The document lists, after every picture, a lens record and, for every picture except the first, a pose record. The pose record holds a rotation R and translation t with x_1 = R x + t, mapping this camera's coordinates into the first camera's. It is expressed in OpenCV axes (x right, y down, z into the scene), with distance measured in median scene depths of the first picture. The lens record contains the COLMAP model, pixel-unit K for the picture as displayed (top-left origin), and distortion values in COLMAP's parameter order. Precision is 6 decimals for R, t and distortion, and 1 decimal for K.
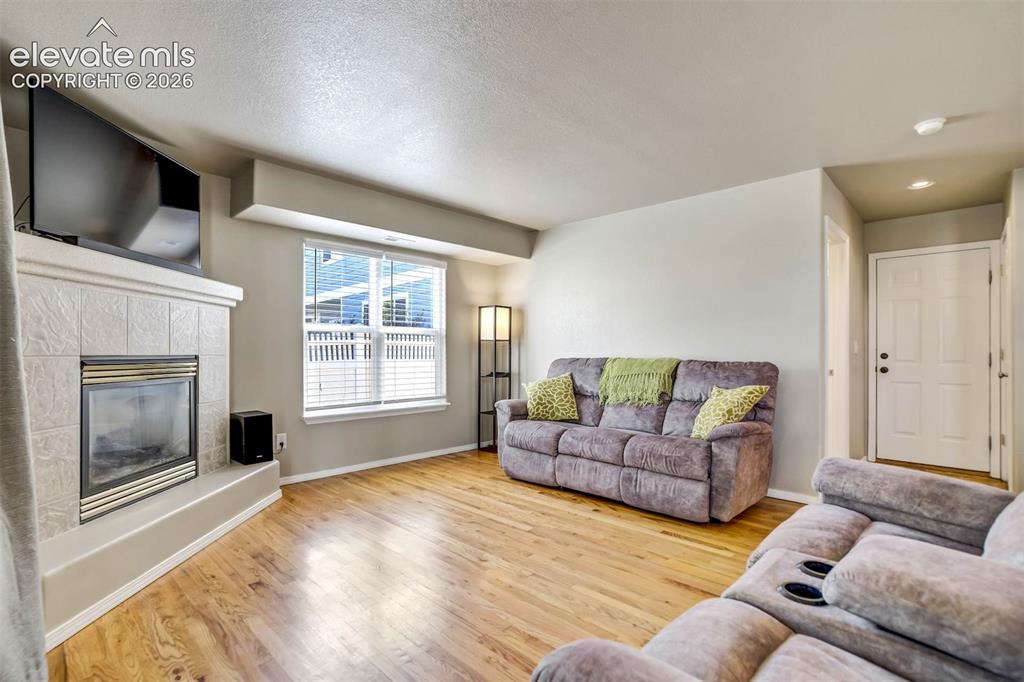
lens RADIAL K [[483.9, 0, 515.9], [0, 483.9, 346.2], [0, 0, 1]] dist [-0.039311, 0.019794]
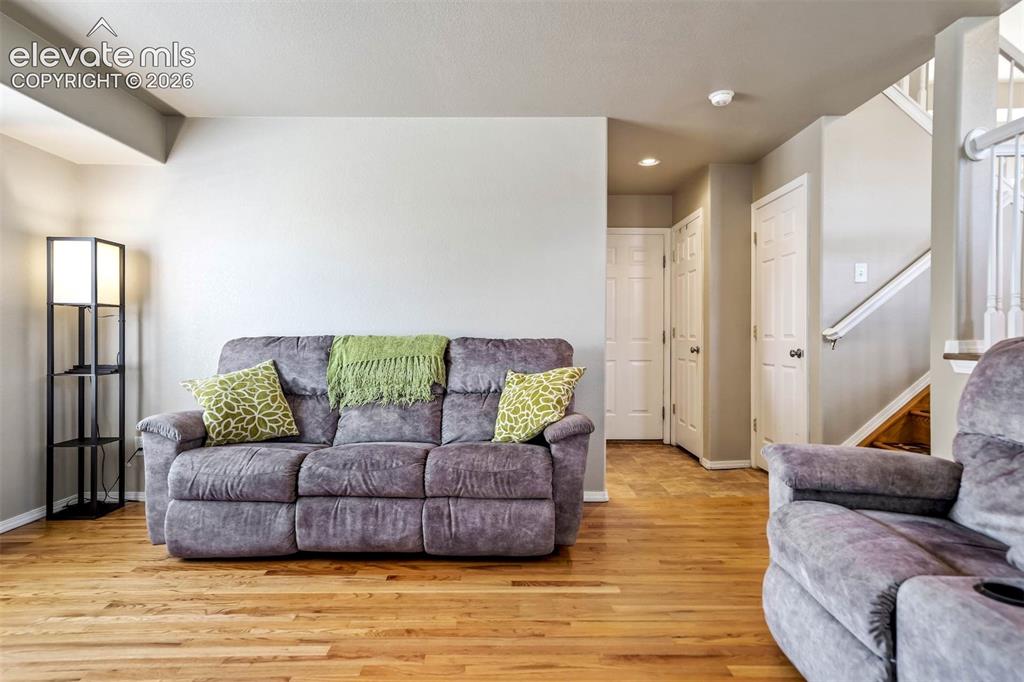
lens RADIAL K [[581.7, 0, 512.1], [0, 581.7, 337.0], [0, 0, 1]] dist [0.000352, 0.009557]
pose [[0.724317, -0.002784, 0.689461, -0.216164], [-0.006505, 0.999920, 0.010871, 0.019135], [-0.689436, -0.012359, 0.724241, 0.319496]]
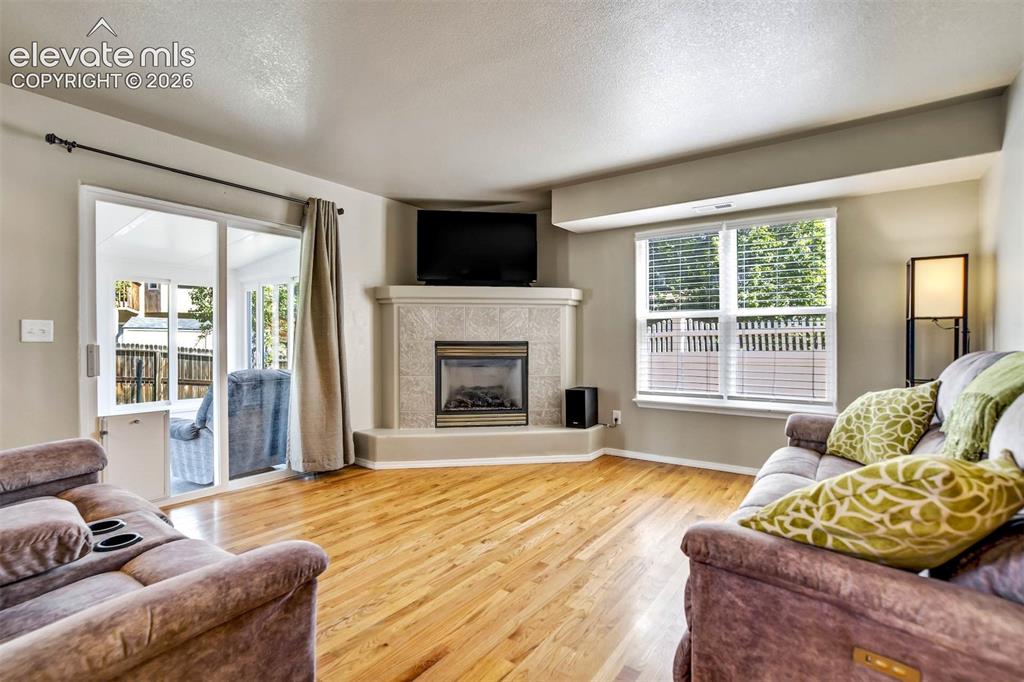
lens RADIAL K [[483.9, 0, 504.7], [0, 483.9, 341.4], [0, 0, 1]] dist [-0.039311, 0.019794]
pose [[0.118525, 0.002886, -0.992947, 0.655341], [0.011475, 0.999925, 0.004276, 0.010150], [0.992885, -0.011901, 0.118483, 0.635673]]
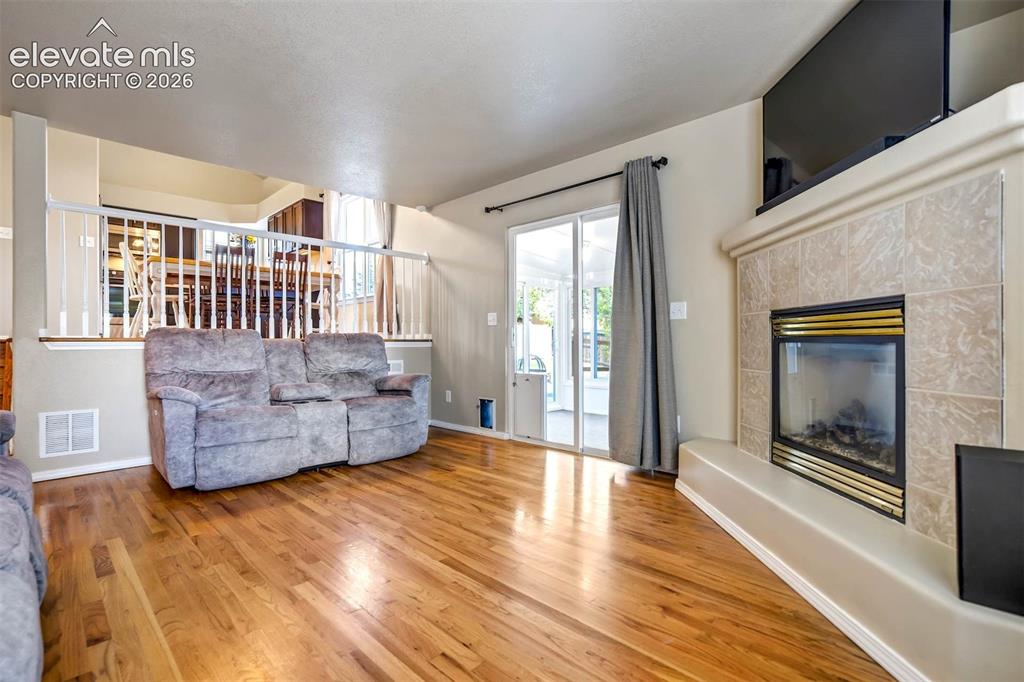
lens RADIAL K [[483.9, 0, 502.7], [0, 483.9, 342.1], [0, 0, 1]] dist [-0.039311, 0.019794]
pose [[-0.999164, 0.002988, 0.040783, -0.204969], [0.002482, 0.999919, -0.012469, 0.064549], [-0.040817, -0.012357, -0.999090, 1.297455]]
